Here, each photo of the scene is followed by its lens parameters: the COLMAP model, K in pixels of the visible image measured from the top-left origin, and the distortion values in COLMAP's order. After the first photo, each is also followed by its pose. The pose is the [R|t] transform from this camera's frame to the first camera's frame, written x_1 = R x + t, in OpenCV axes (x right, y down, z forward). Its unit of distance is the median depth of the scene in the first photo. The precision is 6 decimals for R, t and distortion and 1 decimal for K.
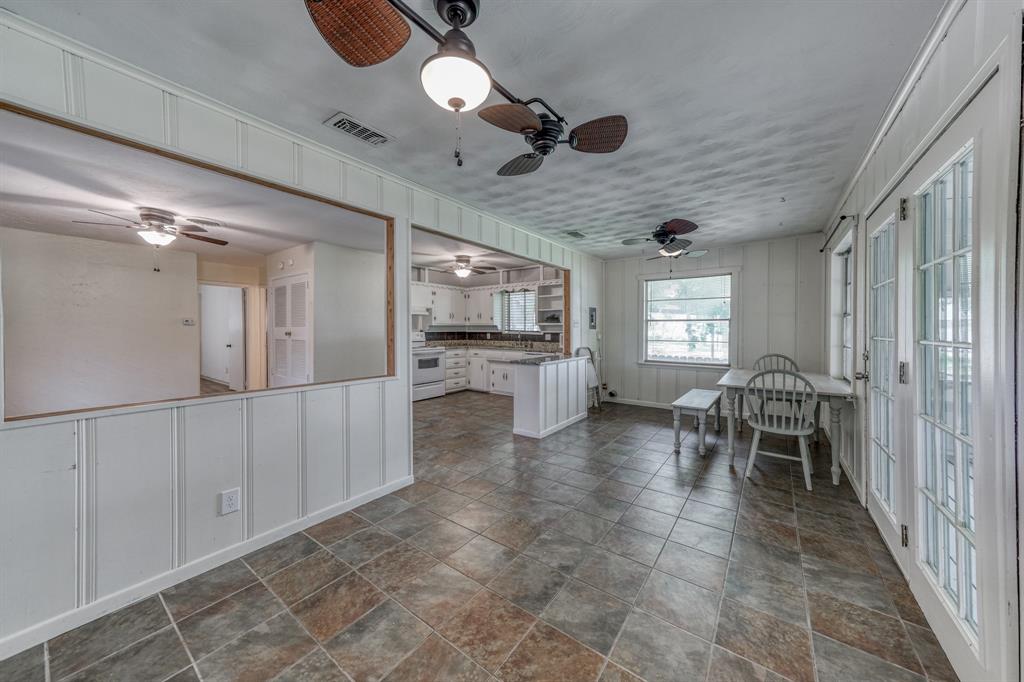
lens RADIAL K [[348.9, 0, 512.4], [0, 348.9, 338.5], [0, 0, 1]] dist [0.006147, 0.003499]
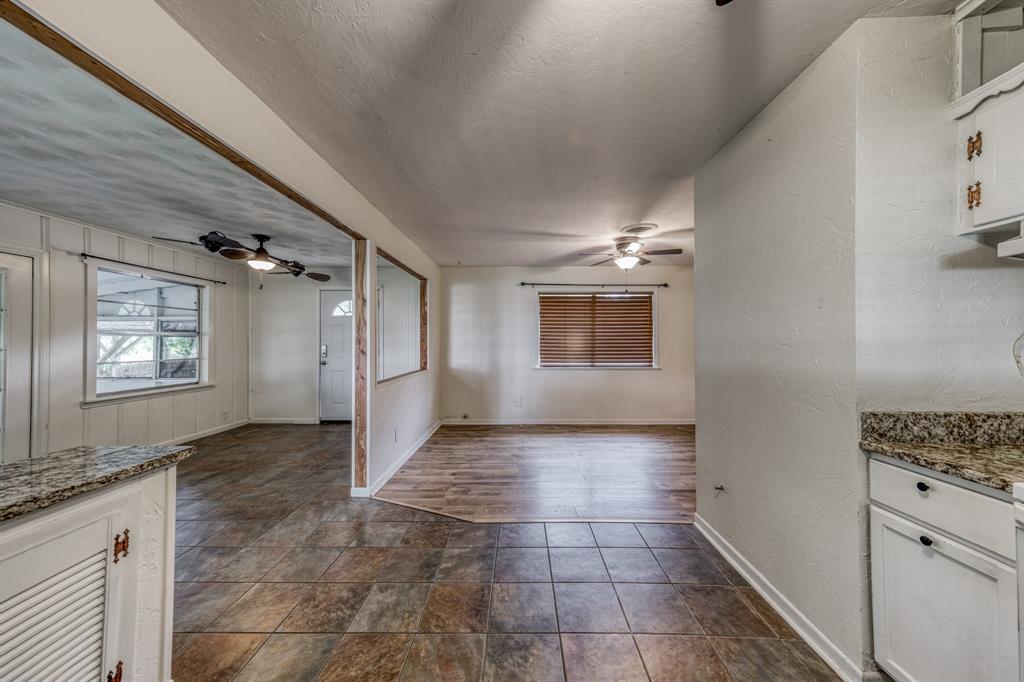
lens RADIAL K [[348.9, 0, 518.0], [0, 348.9, 341.7], [0, 0, 1]] dist [0.006147, 0.003499]
pose [[-0.814227, 0.002462, -0.580542, -0.050712], [-0.011651, 0.999720, 0.020580, -0.033220], [0.580430, 0.023521, -0.813970, 1.201665]]
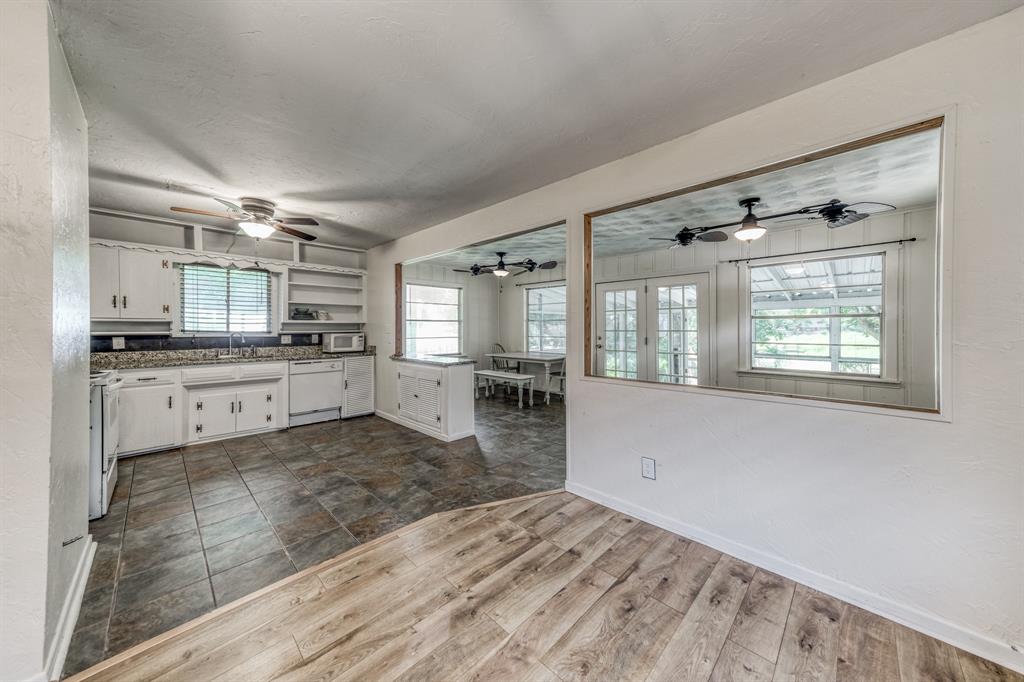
lens RADIAL K [[348.9, 0, 515.5], [0, 348.9, 330.6], [0, 0, 1]] dist [0.006147, 0.003499]
pose [[0.145296, -0.007201, 0.989362, -0.742968], [0.028735, 0.999582, 0.003055, -0.014905], [-0.988971, 0.027985, 0.145442, 0.582552]]
